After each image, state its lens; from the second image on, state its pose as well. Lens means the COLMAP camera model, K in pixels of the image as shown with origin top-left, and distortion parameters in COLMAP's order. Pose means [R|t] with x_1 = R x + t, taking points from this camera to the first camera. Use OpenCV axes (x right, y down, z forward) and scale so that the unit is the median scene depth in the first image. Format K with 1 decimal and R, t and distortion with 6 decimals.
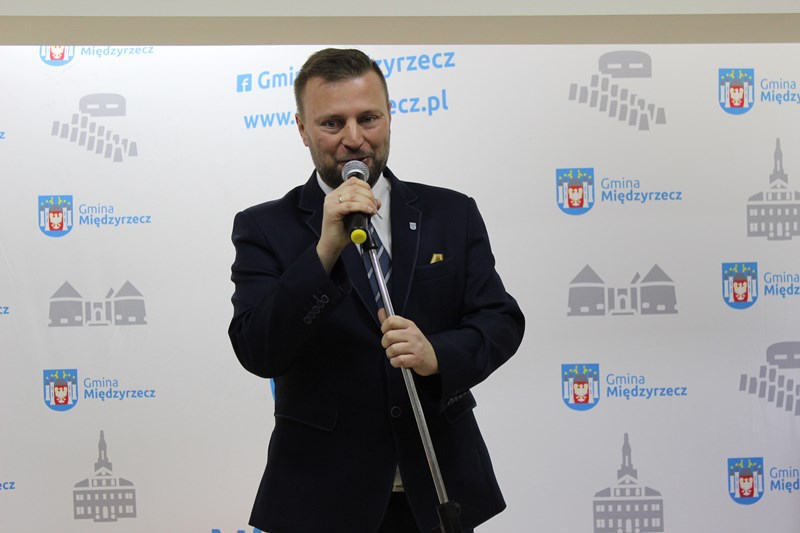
lens RADIAL K [[1643.9, 0, 415.7], [0, 1643.9, 276.9], [0, 0, 1]] dist [0.041936, 0.000000]
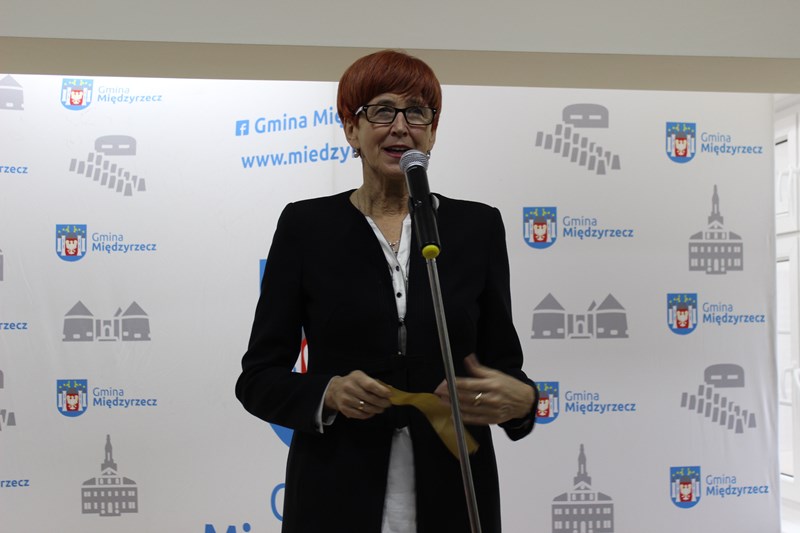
lens RADIAL K [[1207.0, 0, 417.6], [0, 1207.0, 271.5], [0, 0, 1]] dist [-0.026638, 0.000000]
pose [[0.998153, 0.017150, 0.058282, -0.033112], [-0.015500, 0.999469, -0.028652, 0.002699], [-0.058742, 0.027696, 0.997889, 0.183117]]
